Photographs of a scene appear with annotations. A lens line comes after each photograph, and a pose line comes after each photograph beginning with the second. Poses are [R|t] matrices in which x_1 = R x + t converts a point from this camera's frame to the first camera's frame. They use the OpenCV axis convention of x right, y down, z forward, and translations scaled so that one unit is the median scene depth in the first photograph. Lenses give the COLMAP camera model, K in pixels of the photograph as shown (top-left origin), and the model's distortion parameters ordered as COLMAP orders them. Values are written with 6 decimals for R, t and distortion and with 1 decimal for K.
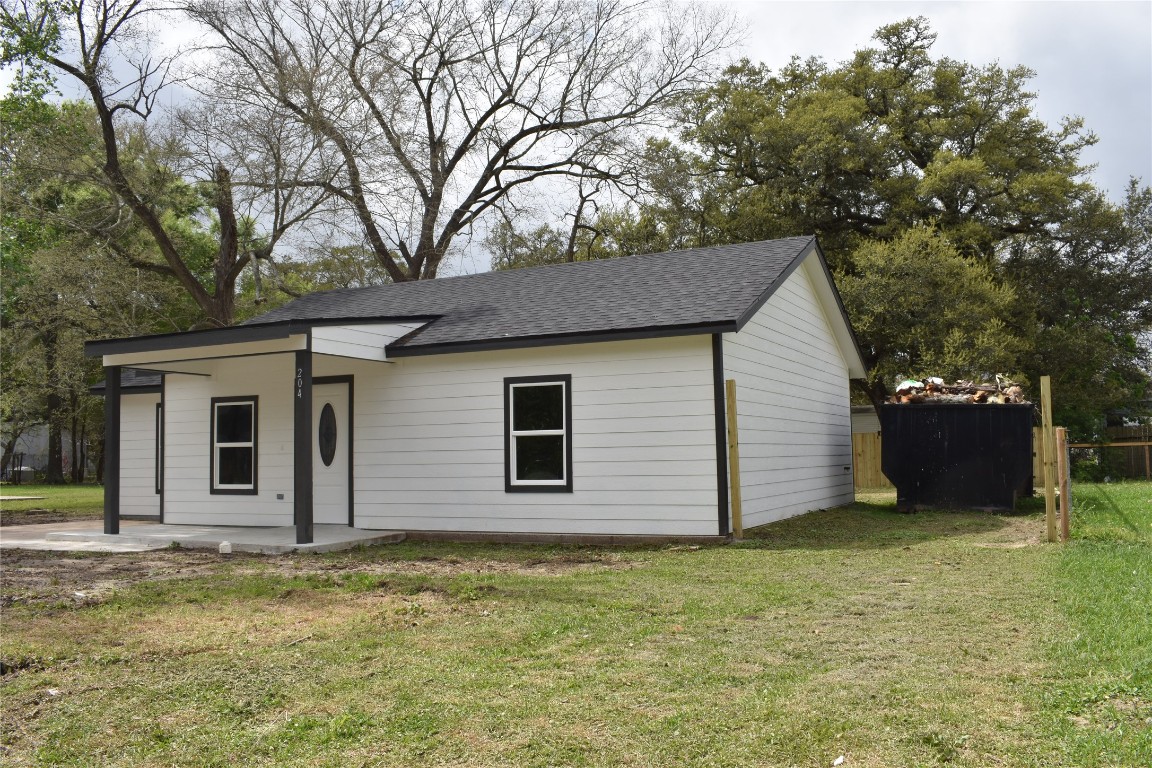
lens RADIAL K [[1032.0, 0, 576.0], [0, 1032.0, 384.0], [0, 0, 1]] dist [-0.078612, -0.008264]
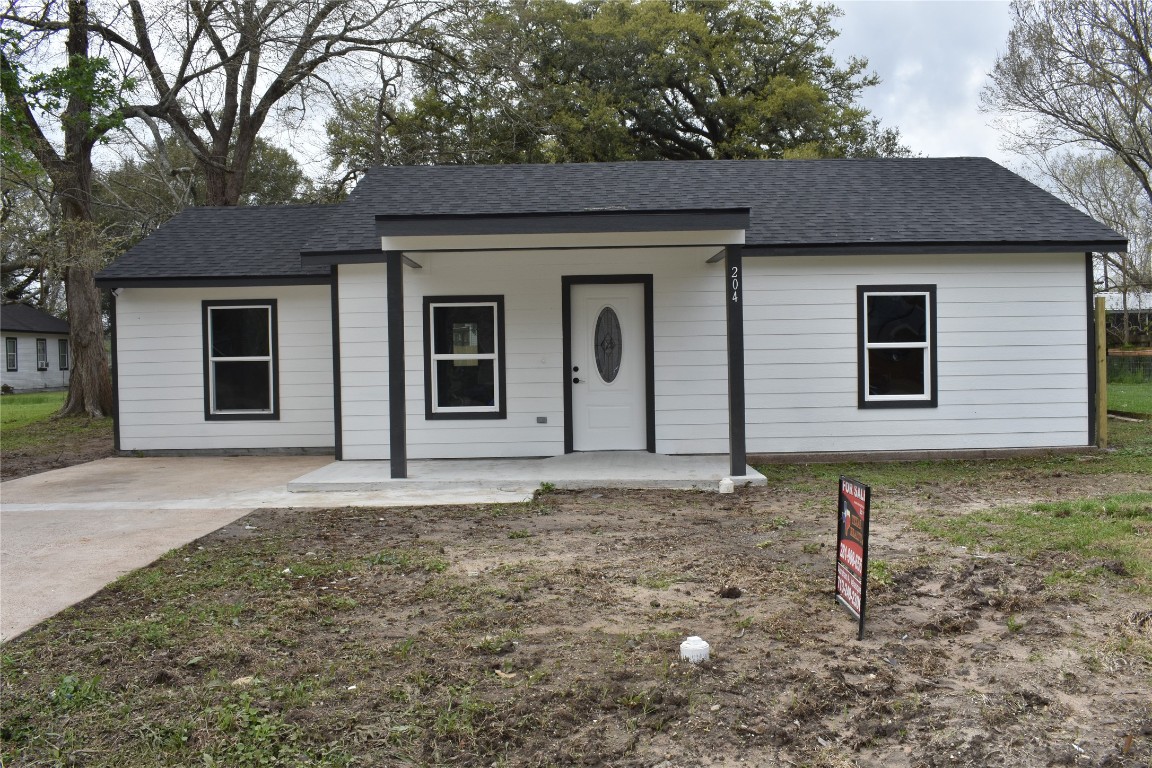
lens RADIAL K [[1032.0, 0, 576.0], [0, 1032.0, 384.0], [0, 0, 1]] dist [-0.078612, -0.008264]
pose [[0.898578, -0.010072, 0.438697, -0.698811], [-0.030184, 0.995950, 0.084690, 0.011767], [-0.437774, -0.089342, 0.894635, 0.279667]]
